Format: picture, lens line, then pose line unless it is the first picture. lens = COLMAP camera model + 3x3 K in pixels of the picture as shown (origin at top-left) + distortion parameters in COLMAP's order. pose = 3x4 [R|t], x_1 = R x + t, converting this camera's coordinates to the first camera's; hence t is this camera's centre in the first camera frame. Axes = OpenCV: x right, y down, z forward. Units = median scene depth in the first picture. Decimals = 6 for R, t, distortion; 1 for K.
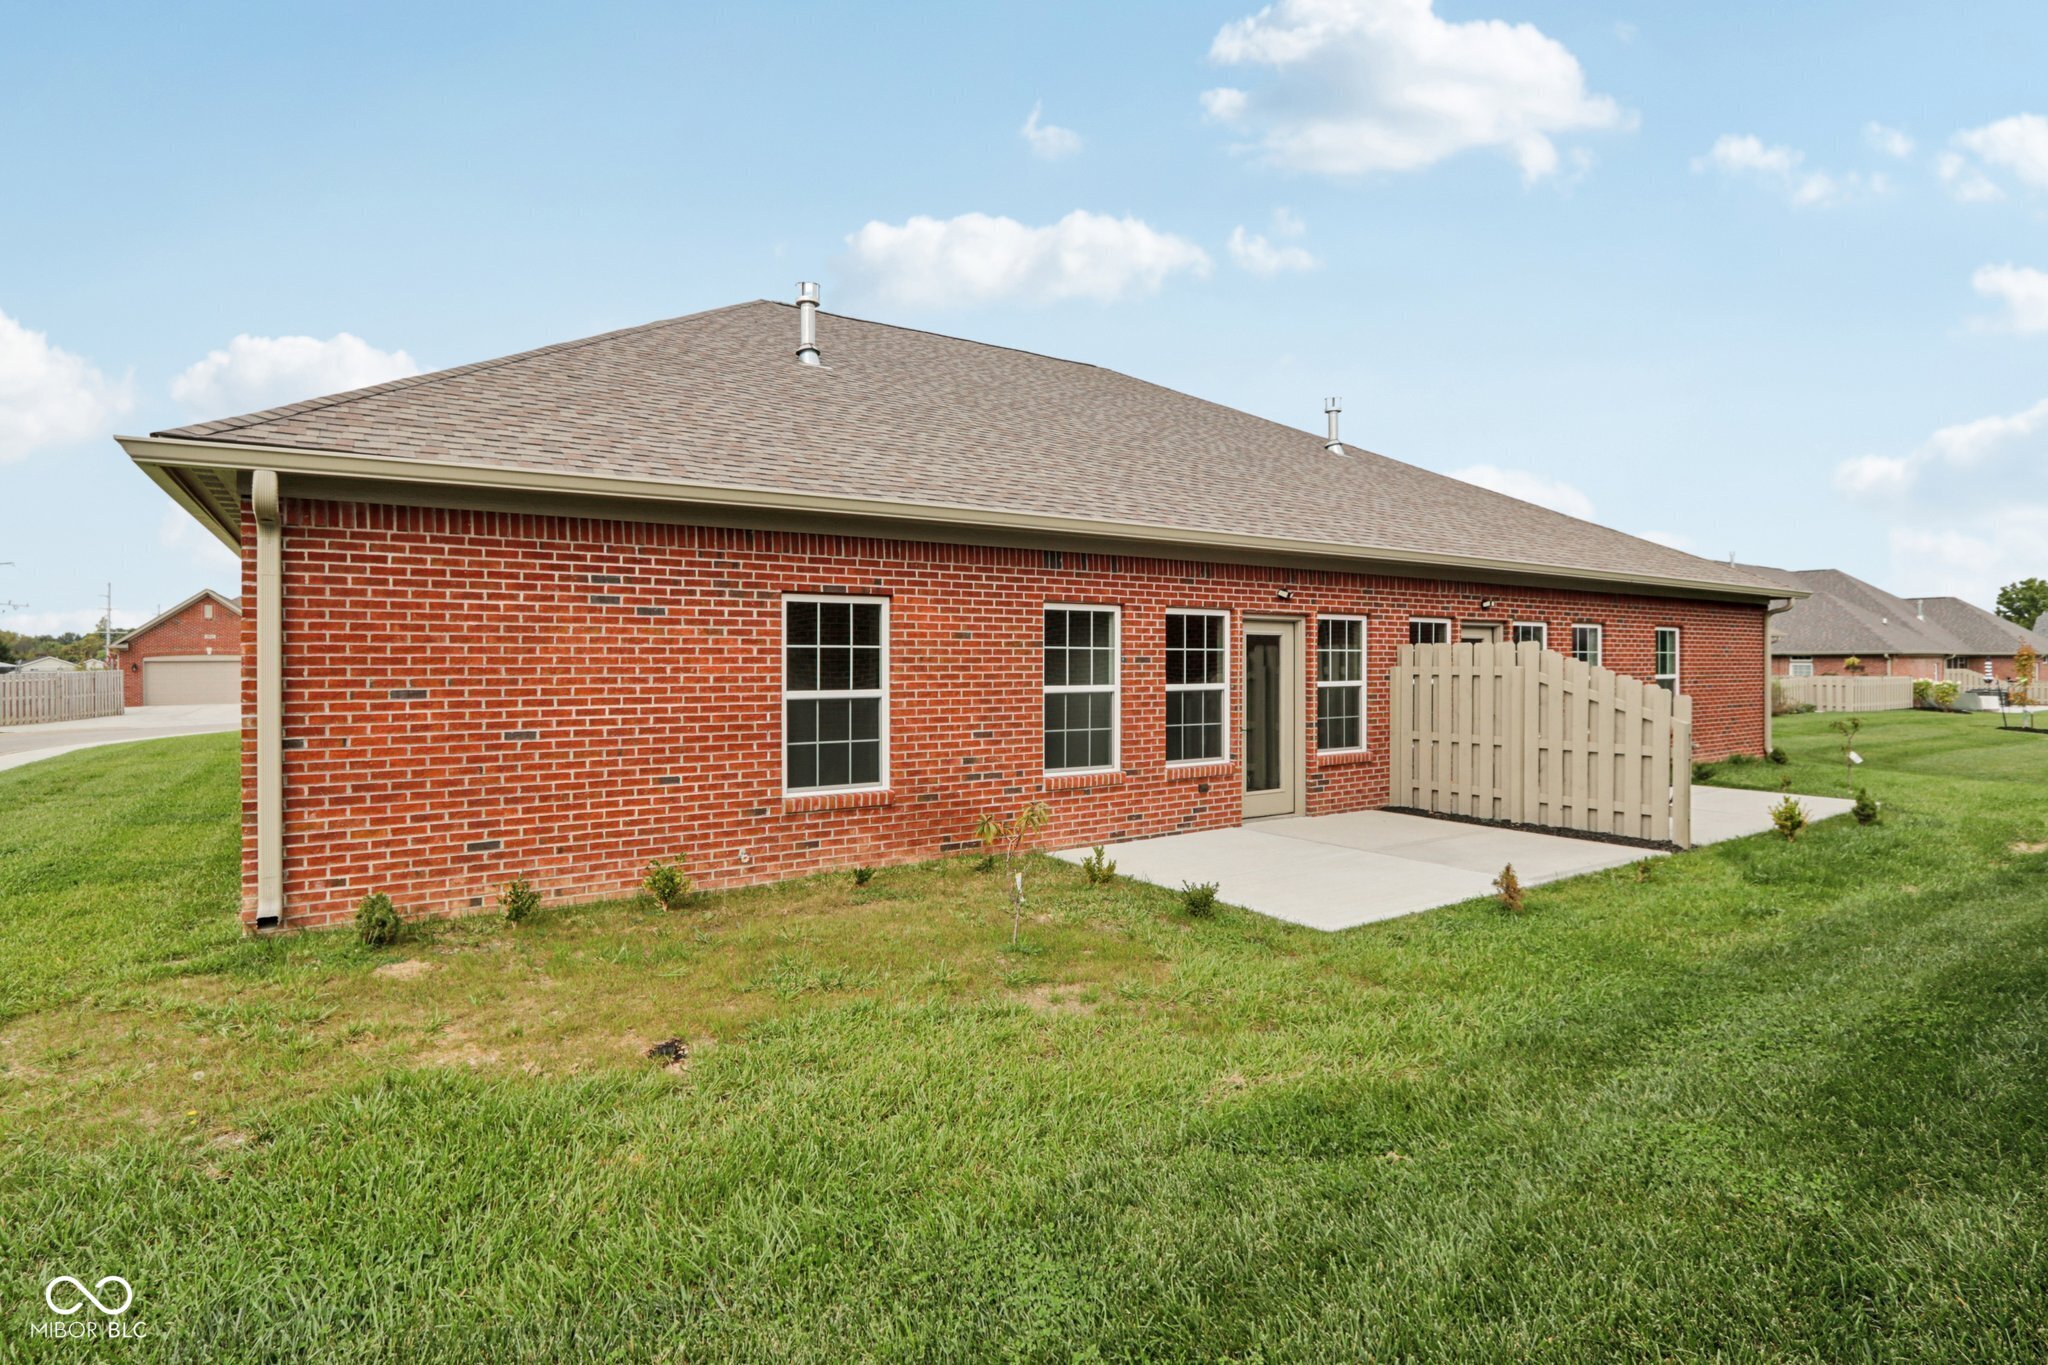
lens RADIAL K [[902.7, 0, 1022.4], [0, 902.7, 687.0], [0, 0, 1]] dist [-0.001640, 0.000014]
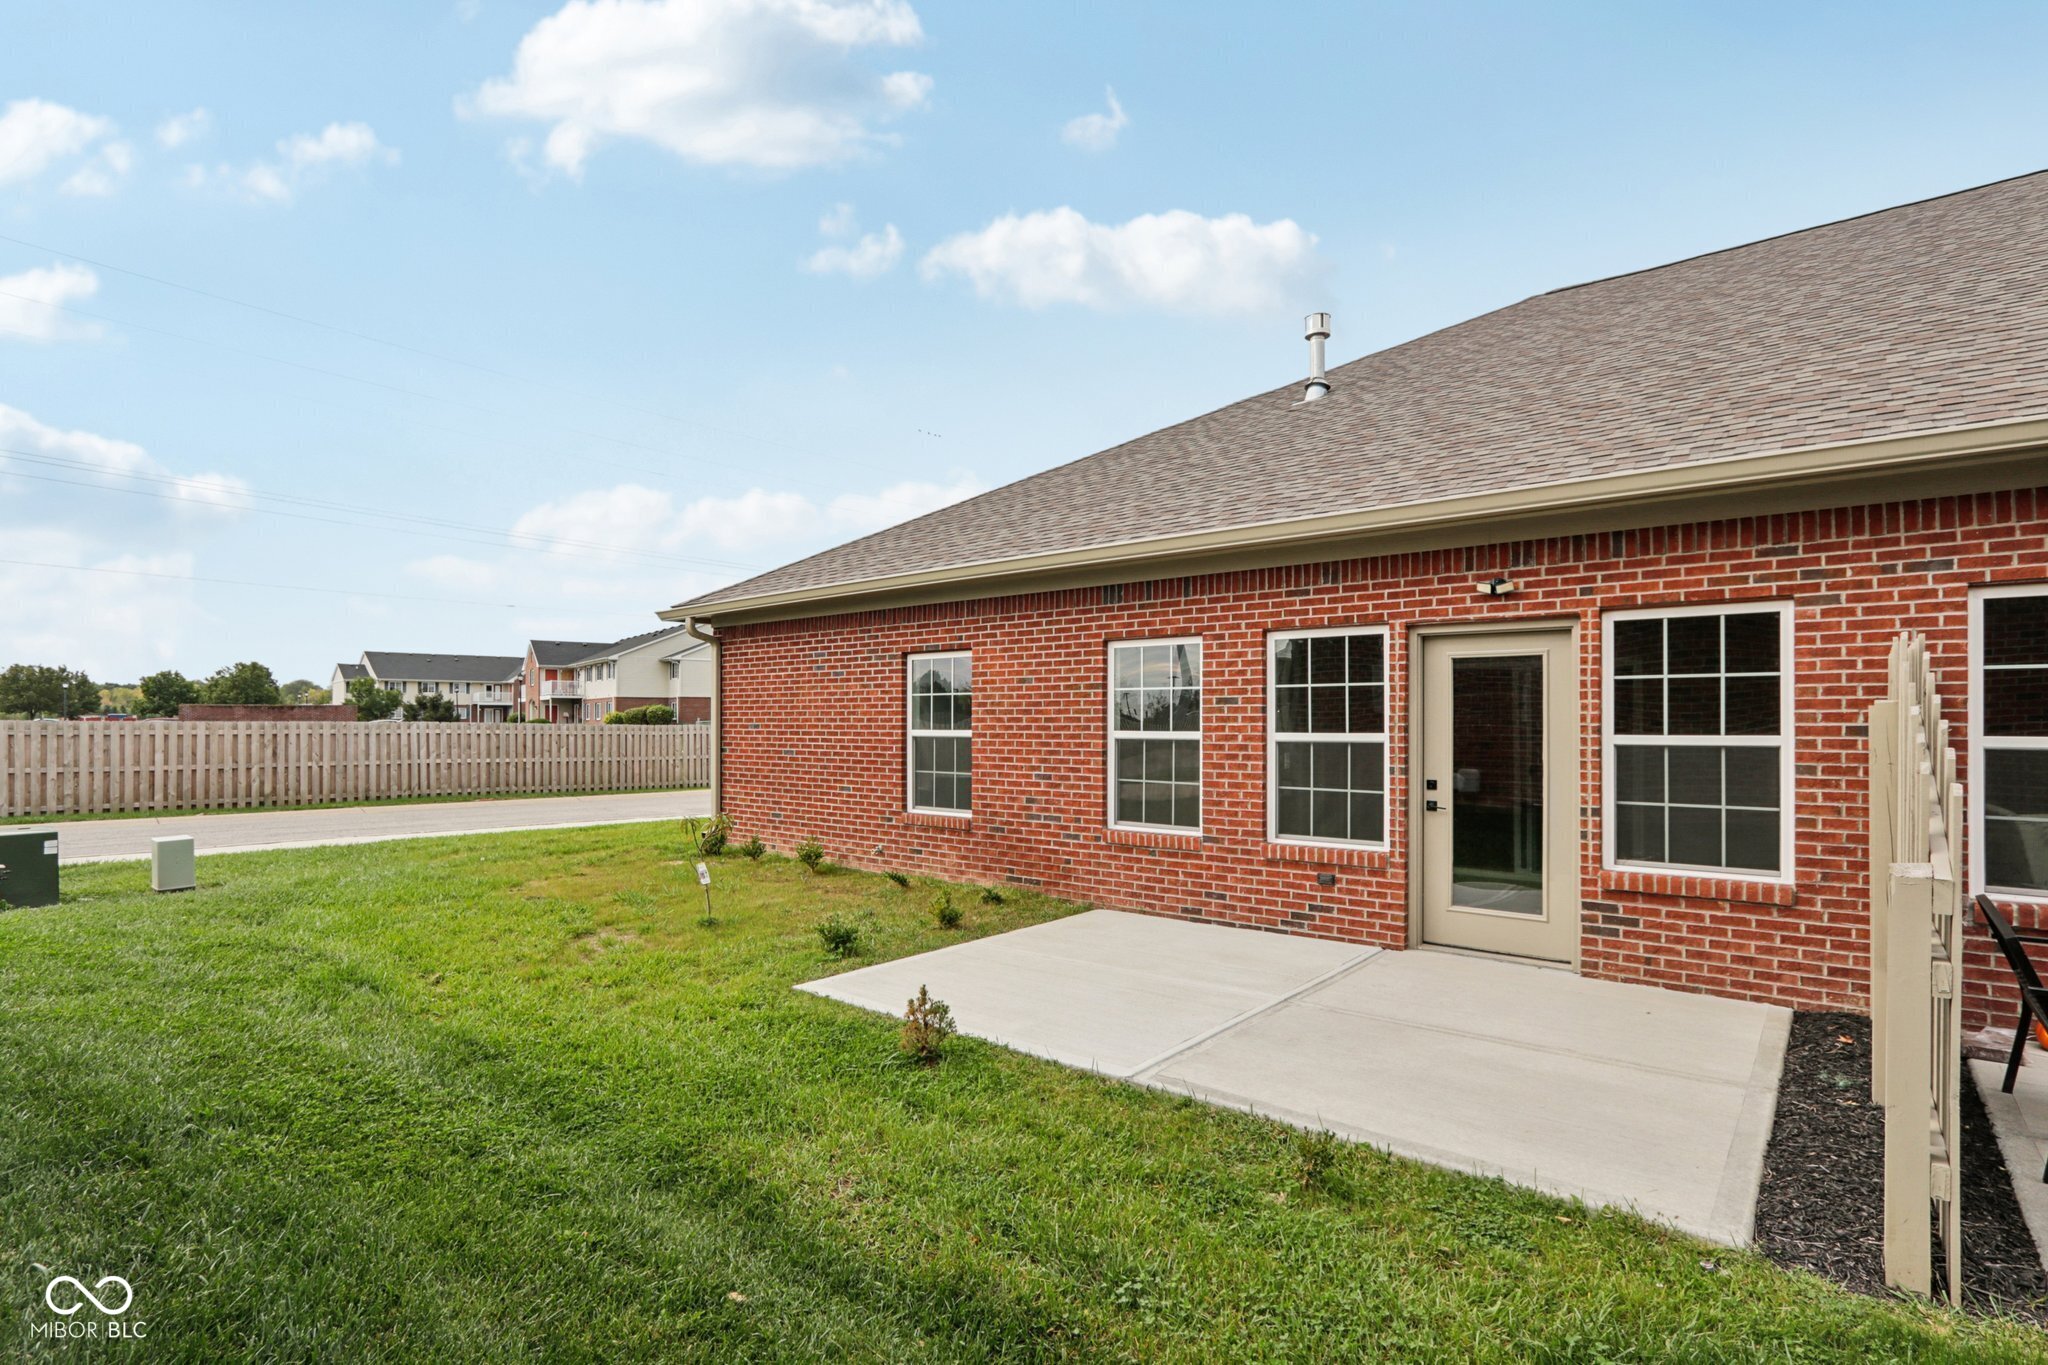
lens RADIAL K [[986.5, 0, 1021.1], [0, 986.5, 720.6], [0, 0, 1]] dist [-0.012870, 0.000123]
pose [[0.339345, 0.010945, -0.940598, 0.941516], [-0.013397, 0.999887, 0.006802, -0.016921], [0.940566, 0.010293, 0.339454, 0.563376]]
